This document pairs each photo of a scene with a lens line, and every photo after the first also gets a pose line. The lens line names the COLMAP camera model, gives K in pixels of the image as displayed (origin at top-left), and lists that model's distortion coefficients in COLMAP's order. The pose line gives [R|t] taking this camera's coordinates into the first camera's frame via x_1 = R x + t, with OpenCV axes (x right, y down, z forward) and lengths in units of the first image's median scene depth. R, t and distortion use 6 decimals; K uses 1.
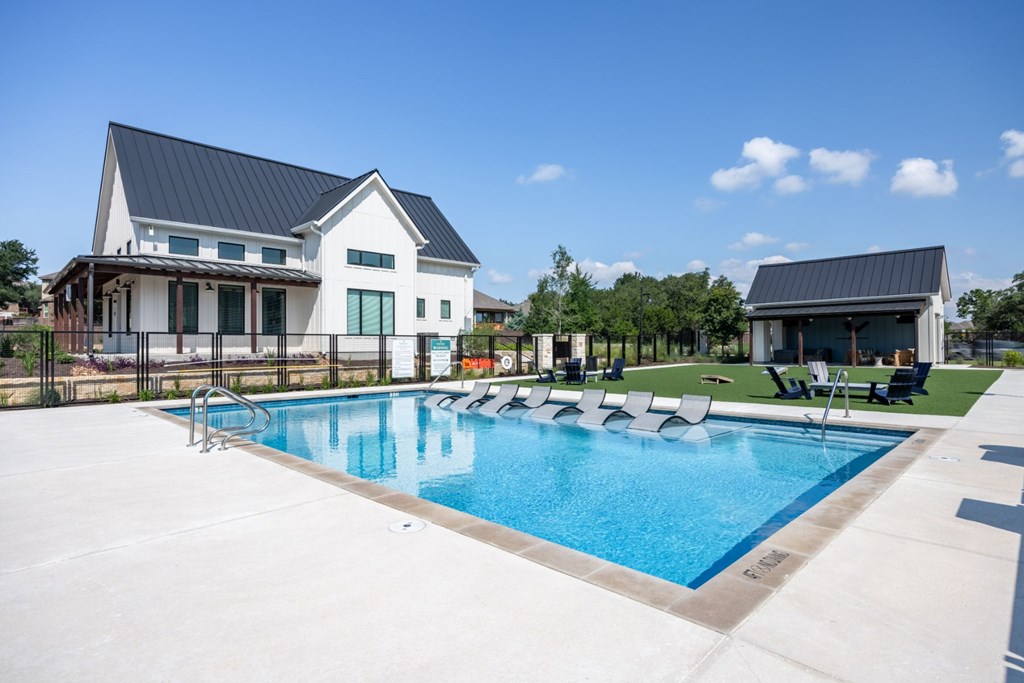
lens RADIAL K [[526.7, 0, 512.0], [0, 526.7, 341.5], [0, 0, 1]] dist [-0.002406, -0.000805]
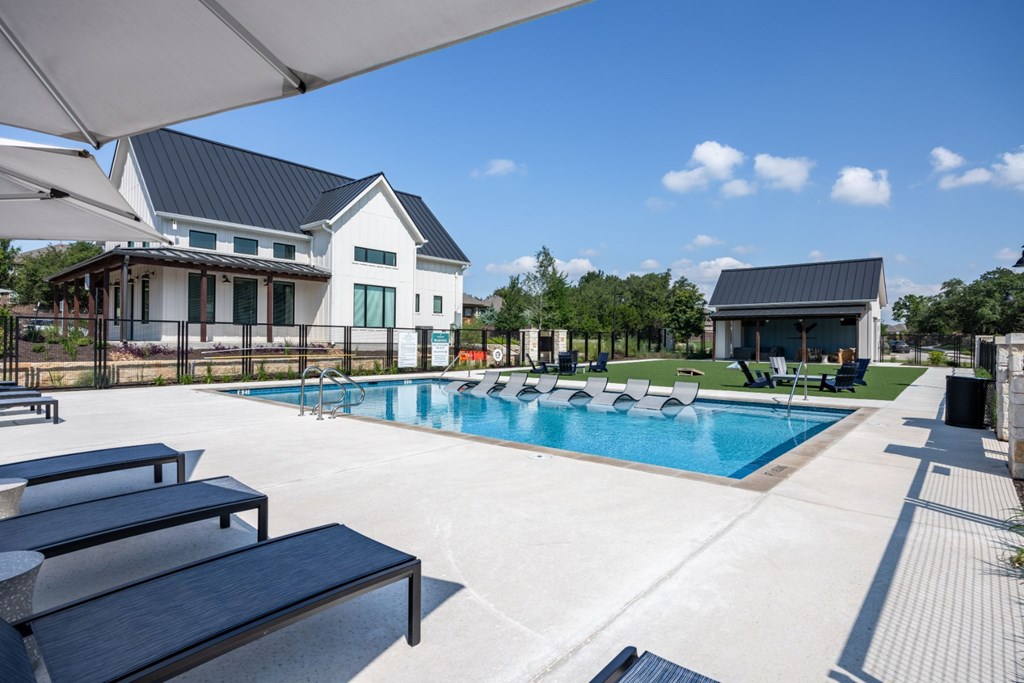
lens RADIAL K [[526.7, 0, 512.0], [0, 526.7, 341.5], [0, 0, 1]] dist [-0.002406, -0.000805]
pose [[0.996909, 0.016135, 0.076886, -0.071821], [-0.016896, 0.999814, 0.009258, 0.001634], [-0.076722, -0.010529, 0.996997, -0.088448]]
